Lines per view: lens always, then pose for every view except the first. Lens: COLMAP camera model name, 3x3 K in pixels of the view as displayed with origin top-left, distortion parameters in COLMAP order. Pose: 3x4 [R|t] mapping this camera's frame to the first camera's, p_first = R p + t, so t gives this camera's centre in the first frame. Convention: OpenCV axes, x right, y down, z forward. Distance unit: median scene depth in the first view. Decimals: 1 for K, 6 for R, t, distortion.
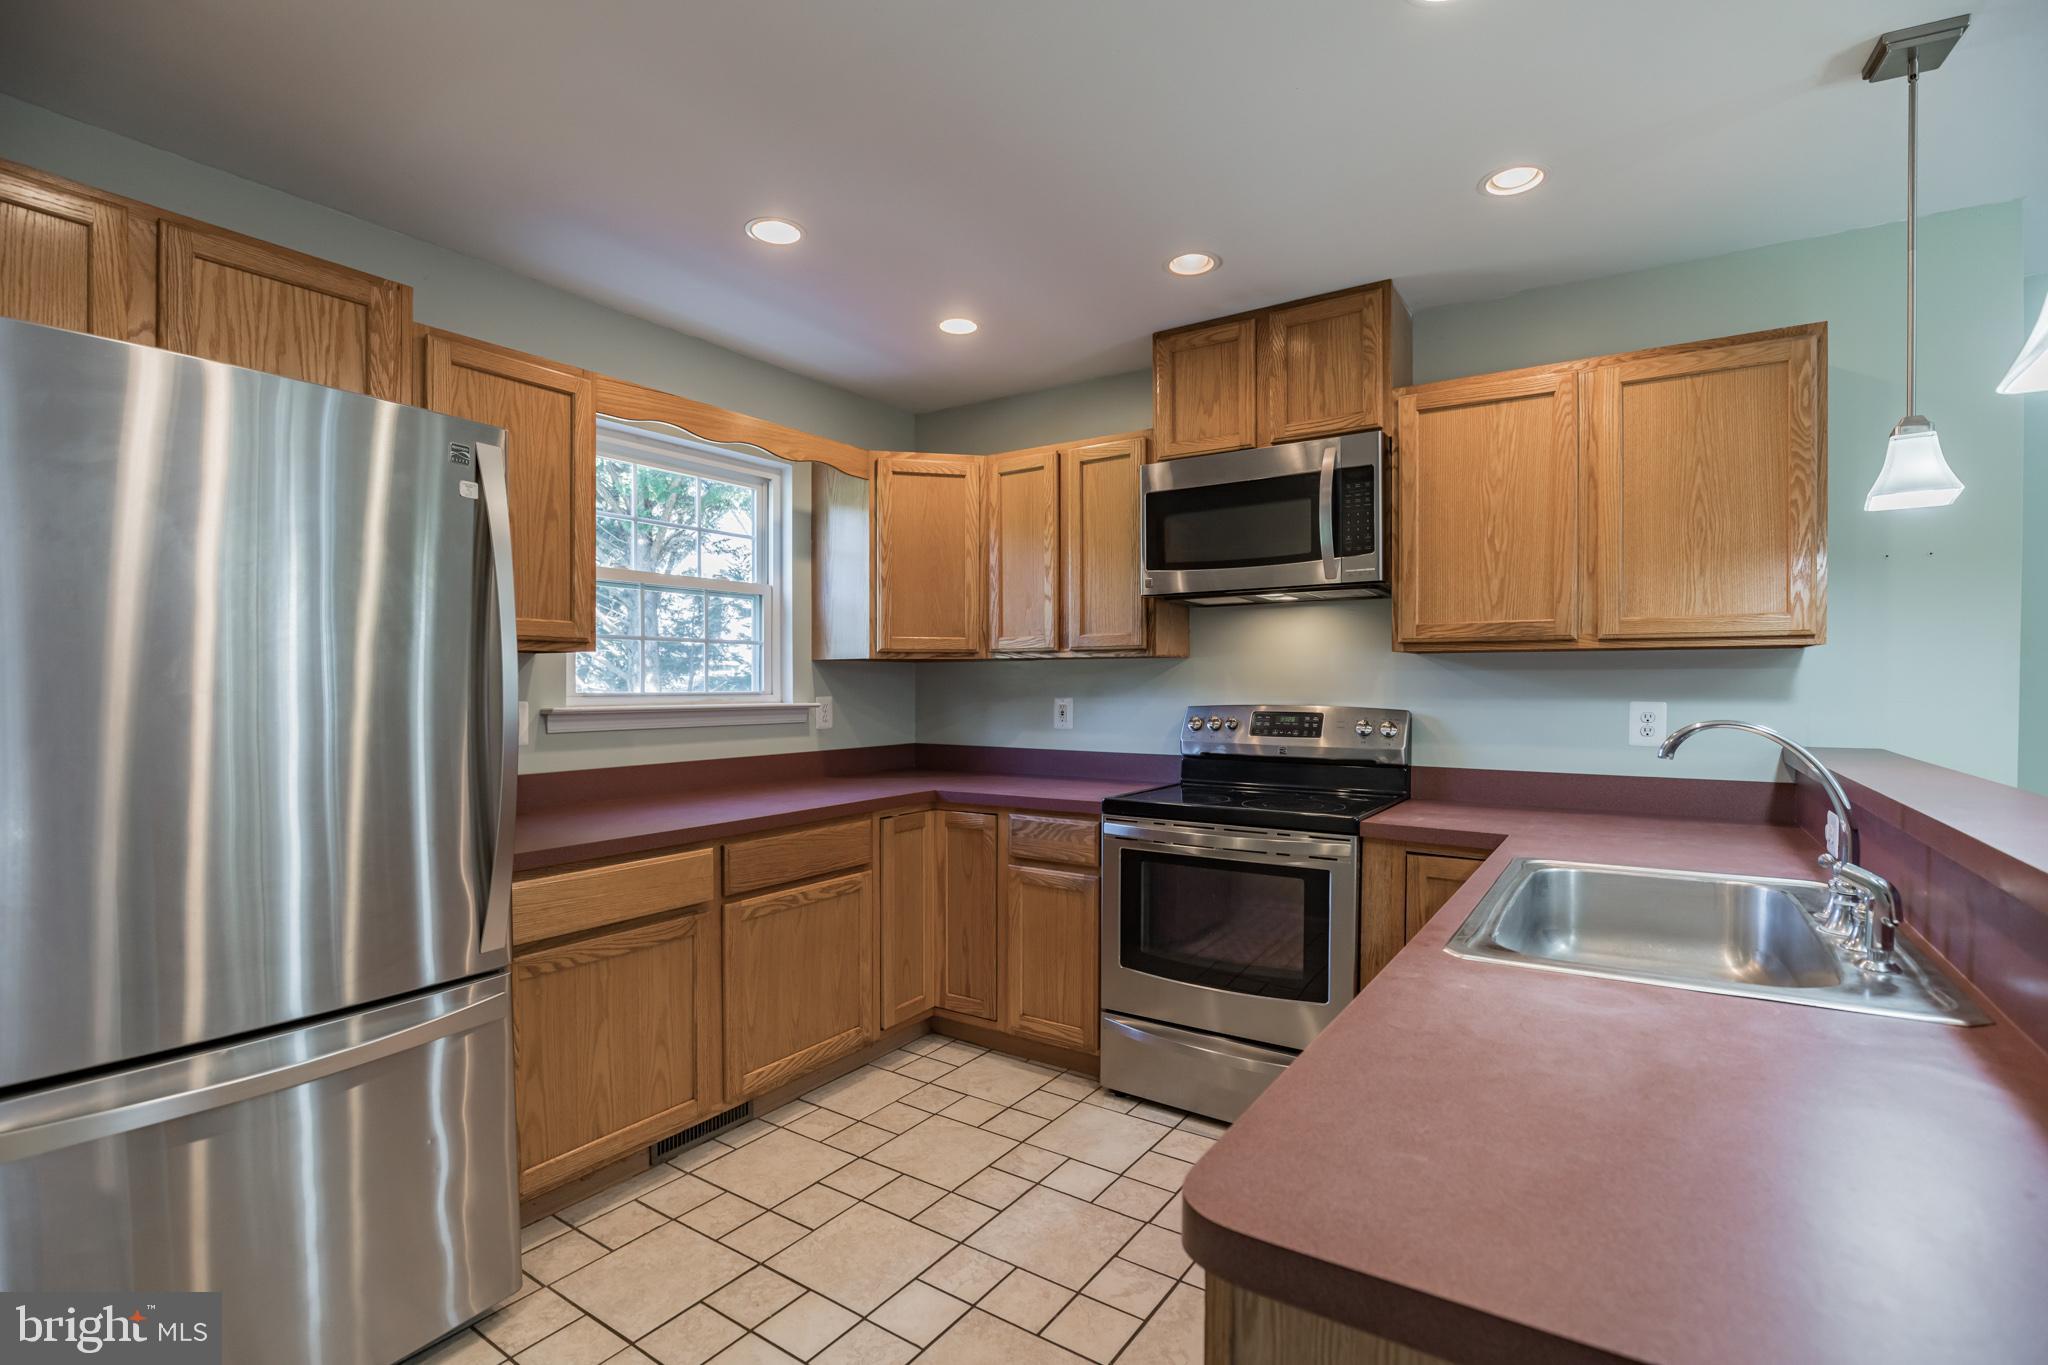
lens RADIAL K [[933.4, 0, 1034.0], [0, 933.4, 697.5], [0, 0, 1]] dist [-0.026419, 0.001223]
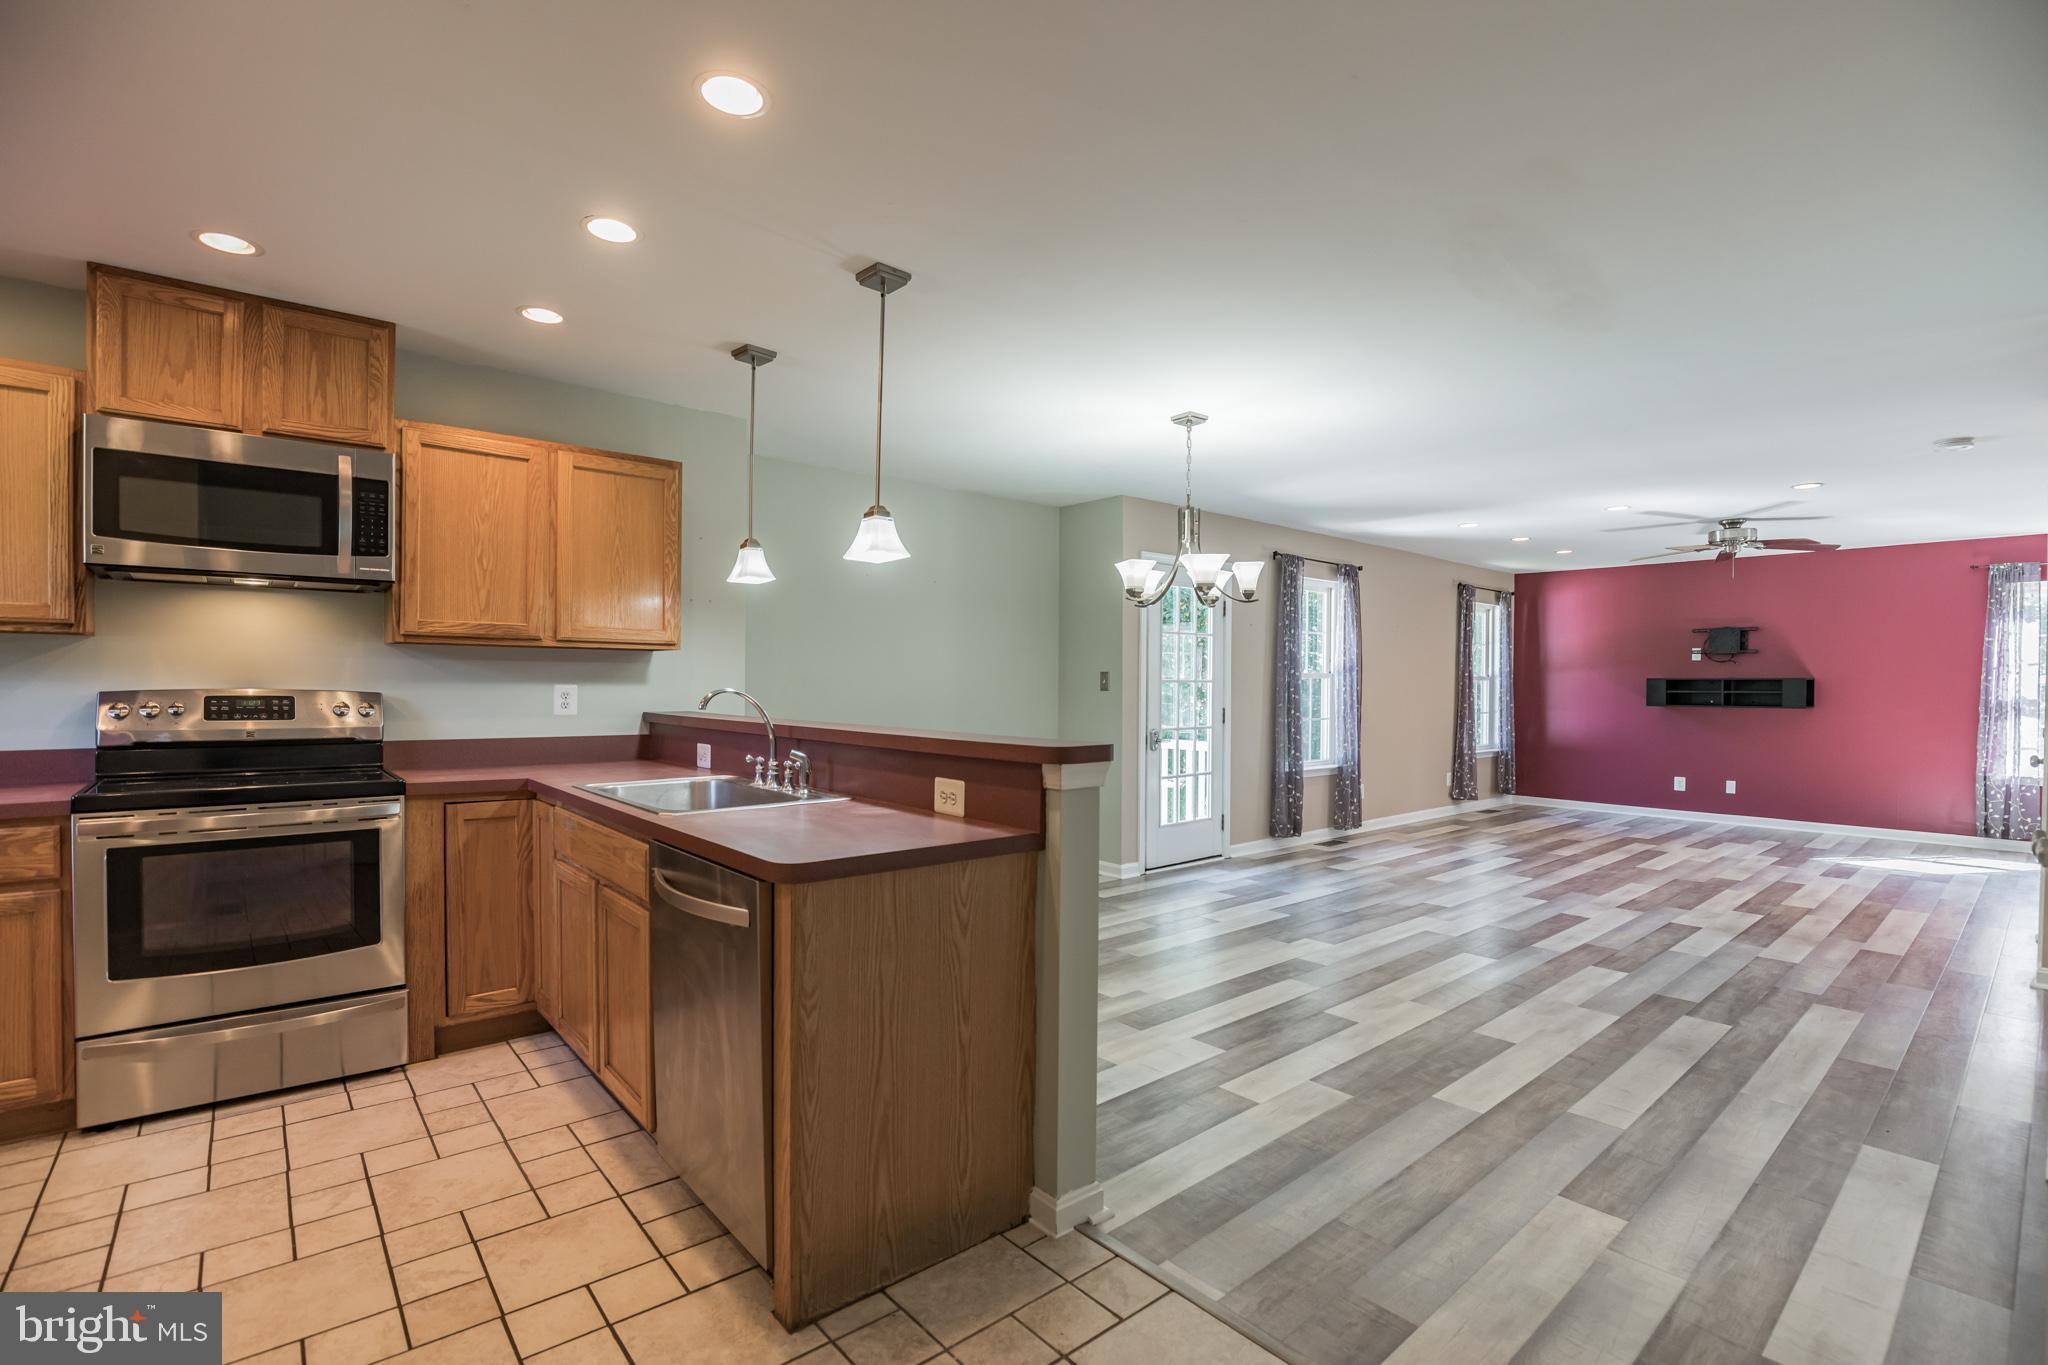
lens RADIAL K [[933.4, 0, 1039.8], [0, 933.4, 696.2], [0, 0, 1]] dist [-0.026419, 0.001223]
pose [[0.259551, -0.010581, 0.965671, -0.520516], [0.005566, 0.999940, 0.009460, 0.012893], [-0.965713, 0.002919, 0.259595, -0.086810]]
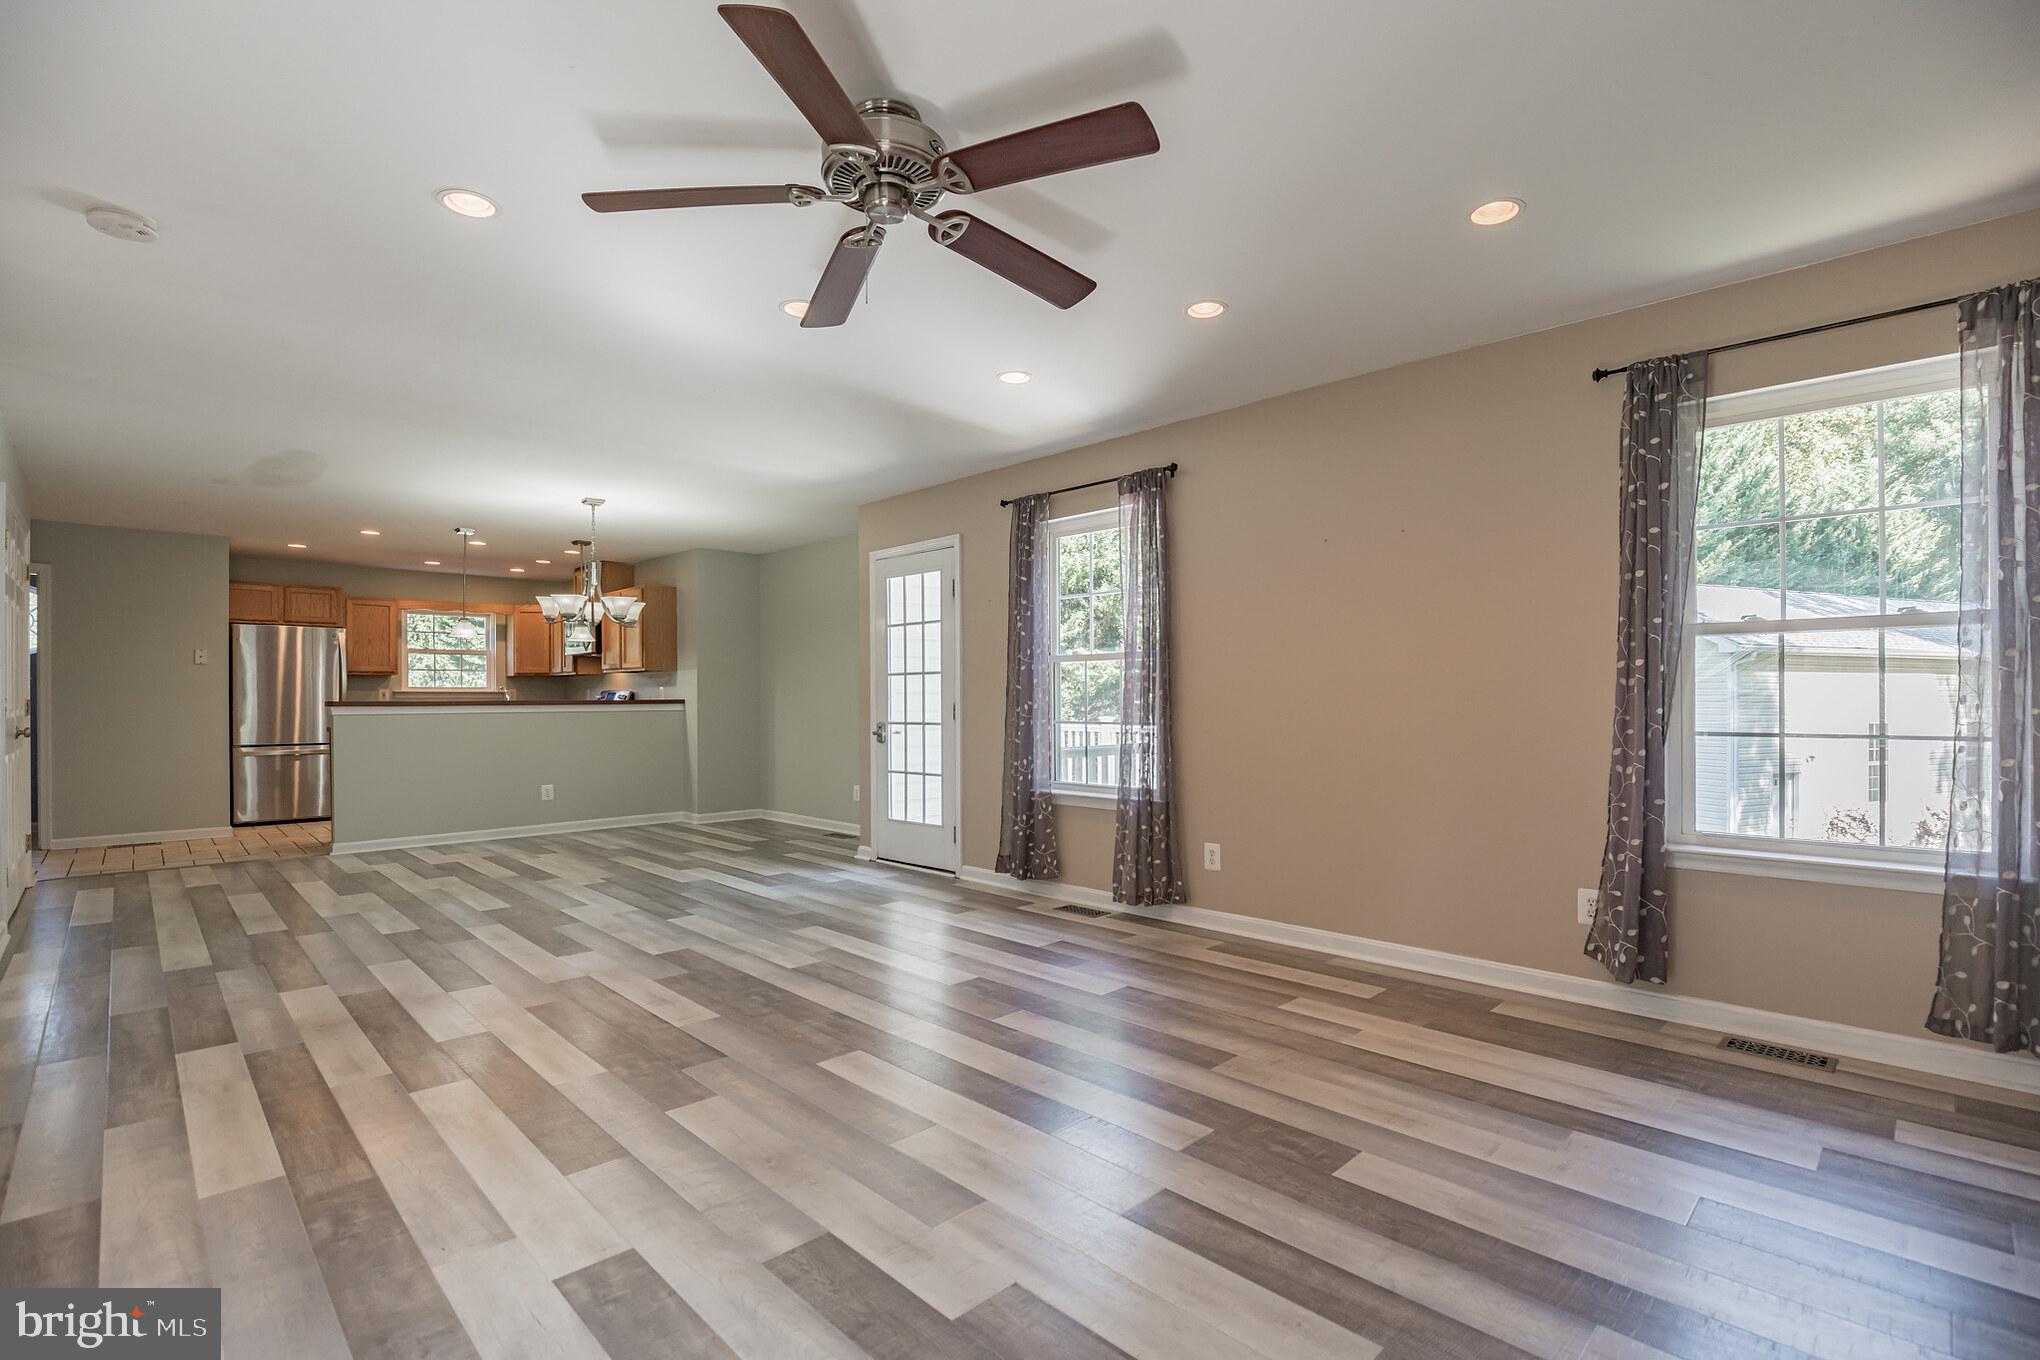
lens RADIAL K [[944.0, 0, 1064.3], [0, 944.0, 692.3], [0, 0, 1]] dist [-0.034168, 0.005475]
pose [[0.982244, -0.008522, -0.187412, 2.643670], [0.006590, 0.999919, -0.010933, 0.070657], [0.187490, 0.009504, 0.982221, -1.996055]]
